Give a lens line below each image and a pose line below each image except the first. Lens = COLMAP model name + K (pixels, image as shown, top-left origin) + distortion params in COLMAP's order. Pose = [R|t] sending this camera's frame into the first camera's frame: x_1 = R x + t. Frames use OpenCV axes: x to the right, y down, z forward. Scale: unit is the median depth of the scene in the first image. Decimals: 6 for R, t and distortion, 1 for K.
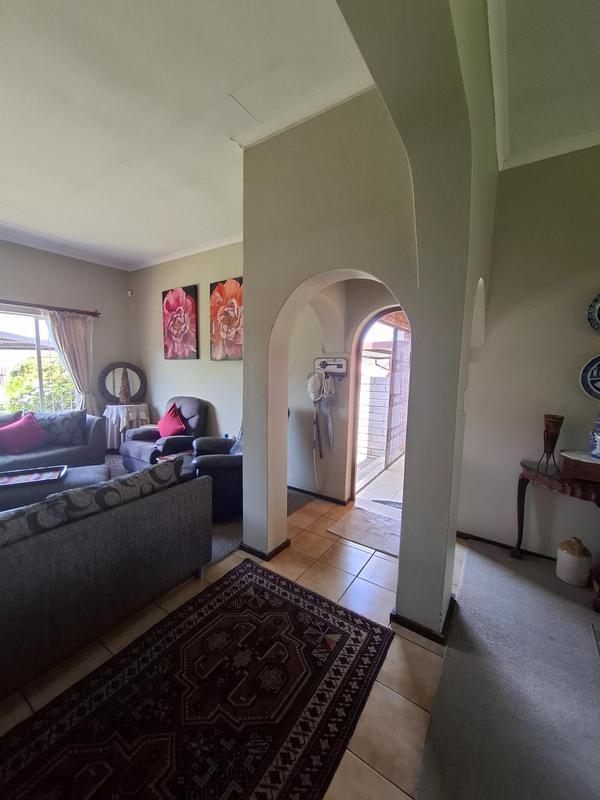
lens RADIAL K [[316.2, 0, 294.8], [0, 316.2, 399.9], [0, 0, 1]] dist [-0.008562, 0.000496]
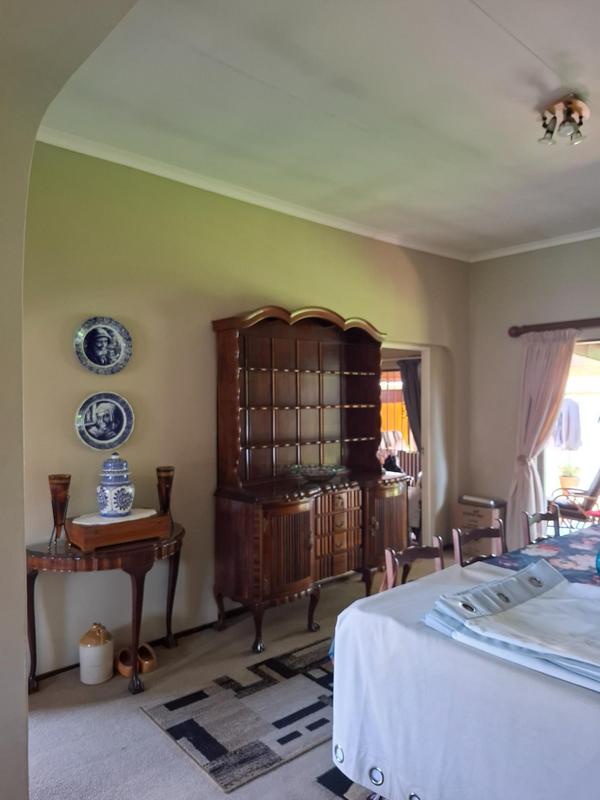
lens RADIAL K [[556.6, 0, 304.4], [0, 556.6, 404.9], [0, 0, 1]] dist [0.078535, -0.108473]
pose [[0.238535, -0.031791, 0.970613, -0.357838], [0.116886, 0.993138, 0.003804, -0.056446], [-0.964074, 0.112543, 0.240614, 0.081269]]
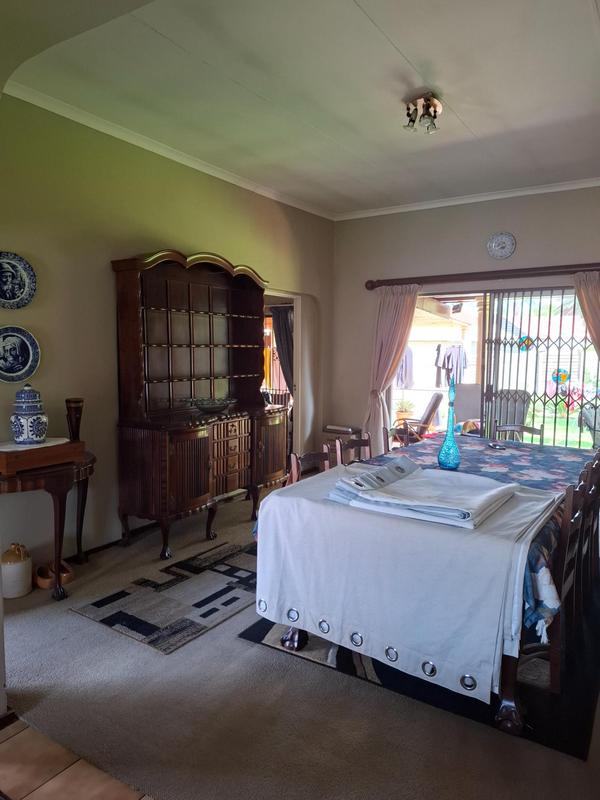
lens RADIAL K [[543.4, 0, 309.5], [0, 543.4, 395.4], [0, 0, 1]] dist [0.097332, -0.124511]
pose [[-0.035097, -0.107481, 0.993588, -0.591915], [0.106565, 0.988129, 0.110654, -0.039191], [-0.993686, 0.109765, -0.023227, 0.194651]]
